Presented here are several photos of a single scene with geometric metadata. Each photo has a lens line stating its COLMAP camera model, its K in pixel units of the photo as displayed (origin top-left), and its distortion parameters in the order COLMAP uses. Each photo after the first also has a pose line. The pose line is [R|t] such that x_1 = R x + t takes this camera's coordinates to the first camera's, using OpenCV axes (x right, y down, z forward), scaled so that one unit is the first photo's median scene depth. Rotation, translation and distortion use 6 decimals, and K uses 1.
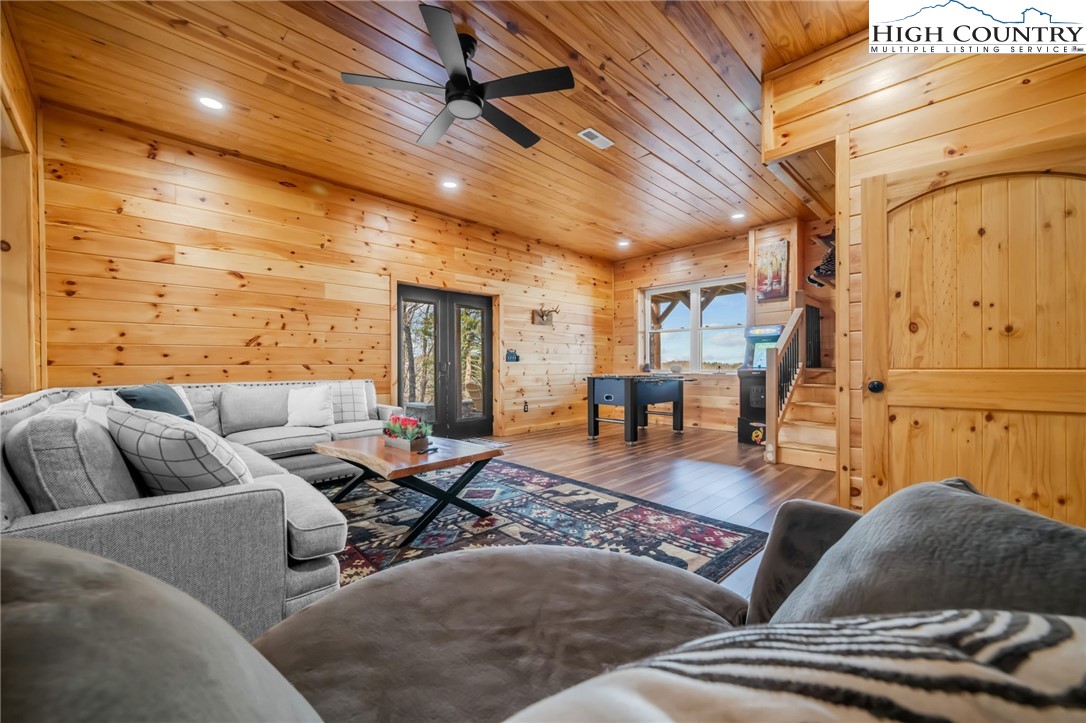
lens RADIAL K [[425.0, 0, 536.7], [0, 425.0, 355.5], [0, 0, 1]] dist [-0.000225, -0.000183]
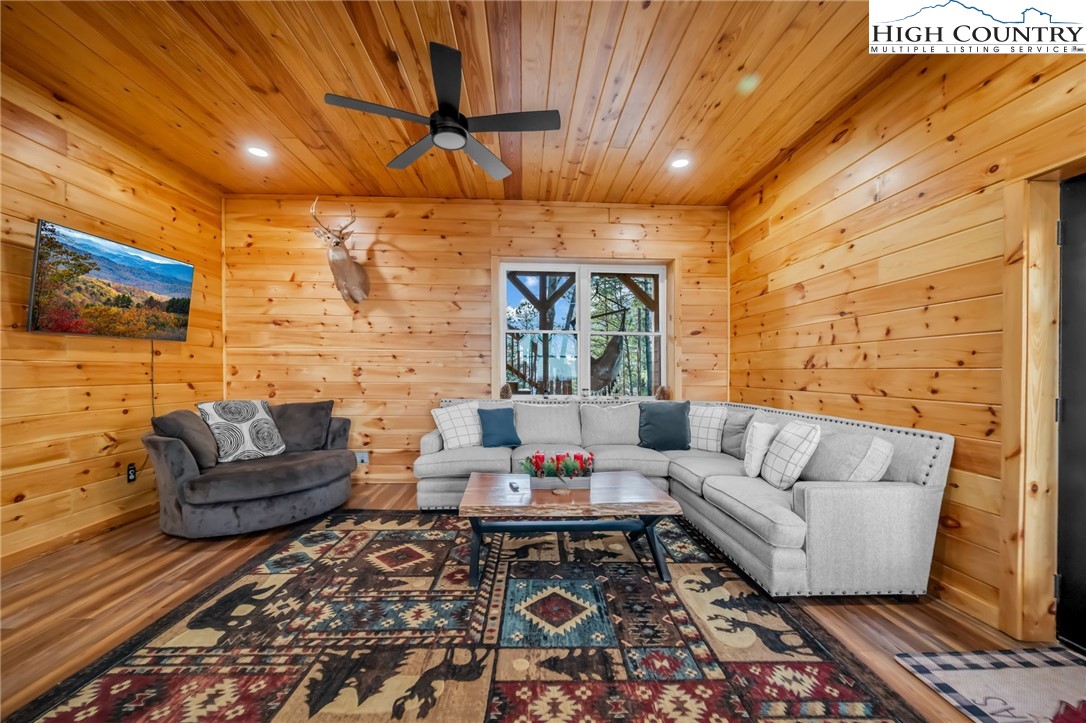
lens RADIAL K [[422.8, 0, 537.8], [0, 422.8, 373.2], [0, 0, 1]] dist [-0.000510, -0.000404]
pose [[-0.662437, -0.000120, -0.749118, 0.345563], [0.009684, 0.999915, -0.008723, -0.013356], [0.749055, -0.013032, -0.662380, 1.393255]]
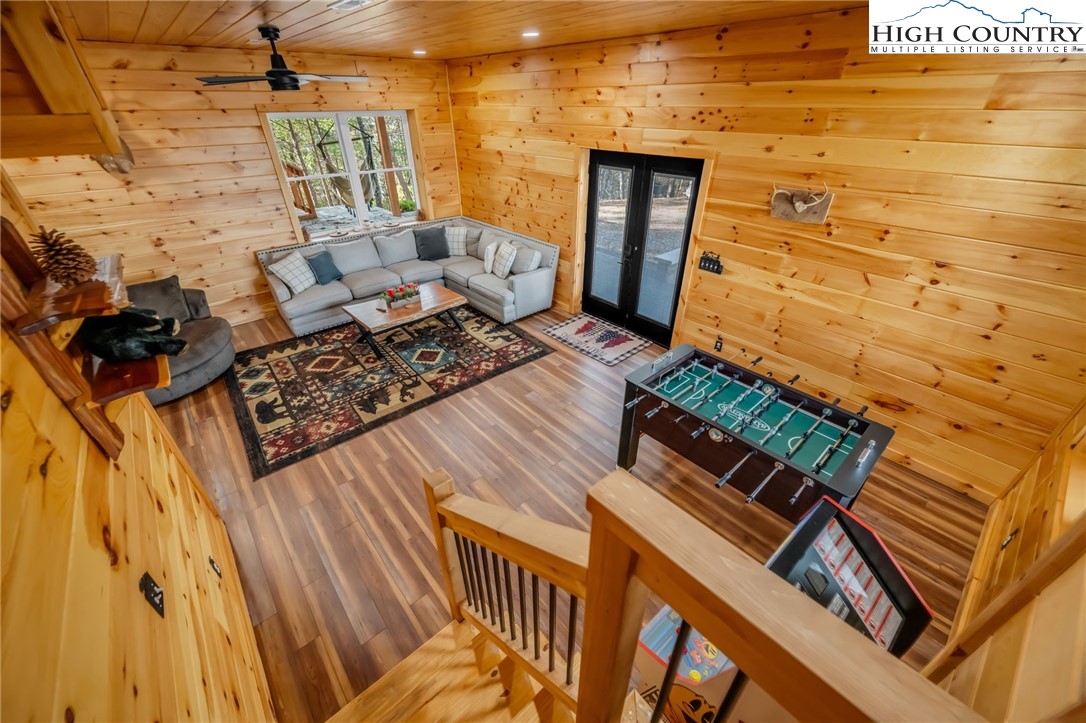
lens RADIAL K [[425.0, 0, 536.7], [0, 425.0, 355.5], [0, 0, 1]] dist [-0.000225, -0.000183]
pose [[-0.053289, 0.510551, -0.858195, 1.076579], [0.028858, 0.859844, 0.509740, -0.396585], [0.998162, 0.002397, -0.060554, 1.452544]]
